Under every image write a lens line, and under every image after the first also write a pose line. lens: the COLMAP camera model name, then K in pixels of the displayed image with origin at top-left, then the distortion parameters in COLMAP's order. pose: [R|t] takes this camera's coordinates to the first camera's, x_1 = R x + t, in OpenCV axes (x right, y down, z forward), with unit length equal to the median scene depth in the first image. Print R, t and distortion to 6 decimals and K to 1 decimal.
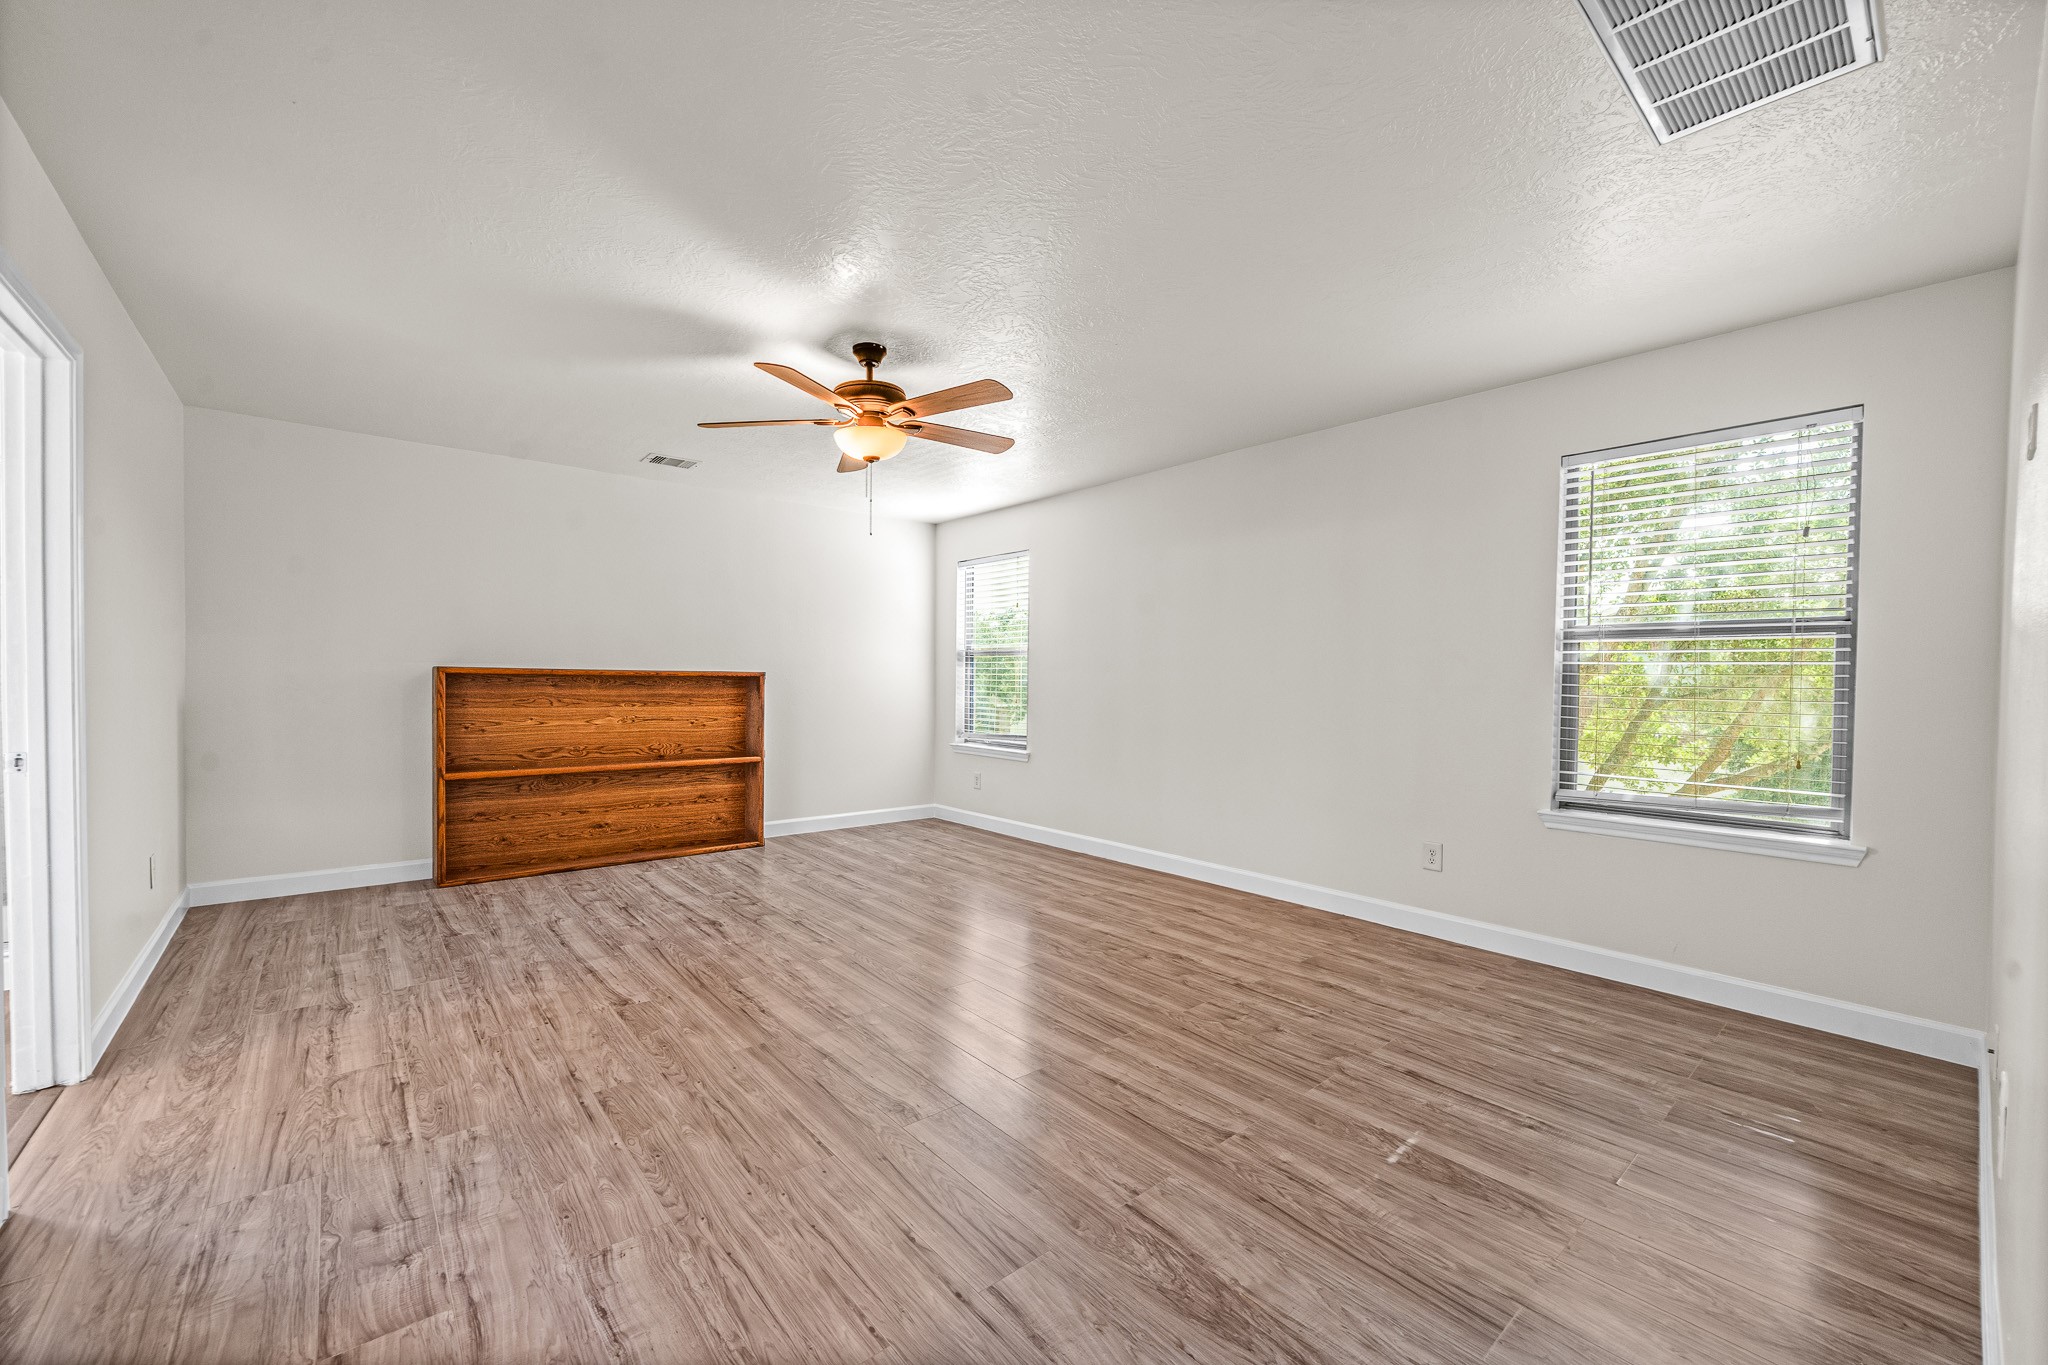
lens RADIAL K [[810.1, 0, 1022.9], [0, 810.1, 684.6], [0, 0, 1]] dist [-0.003129, 0.000037]
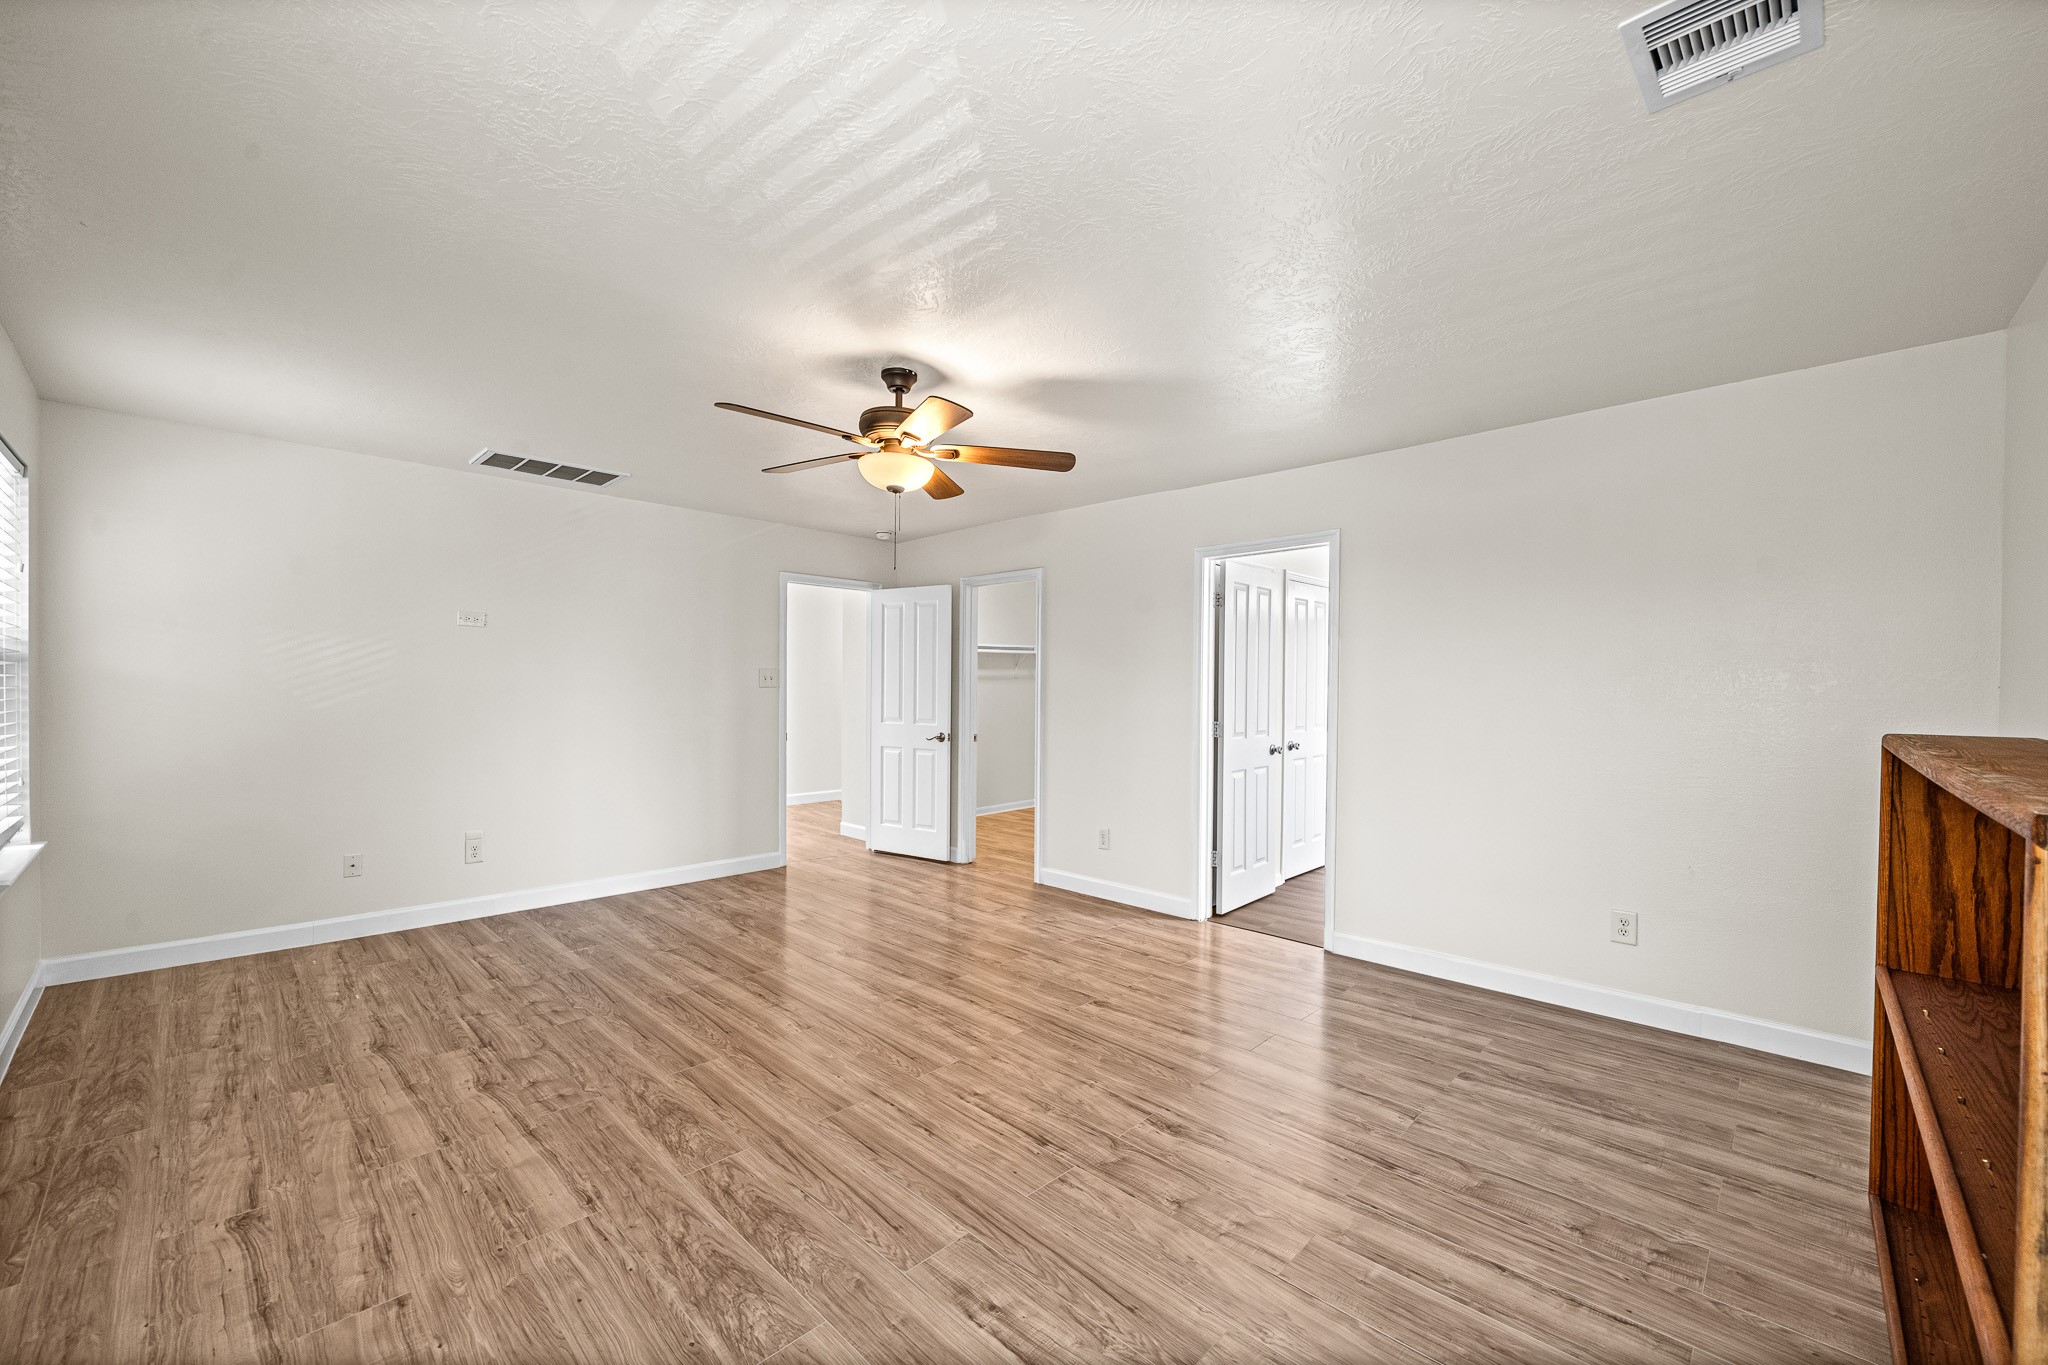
lens RADIAL K [[810.1, 0, 1025.4], [0, 810.1, 688.7], [0, 0, 1]] dist [-0.003129, 0.000037]
pose [[-0.995020, -0.019275, -0.097797, -0.248761], [-0.020549, 0.999716, 0.012037, -0.060115], [0.097538, 0.013987, -0.995134, 1.968162]]
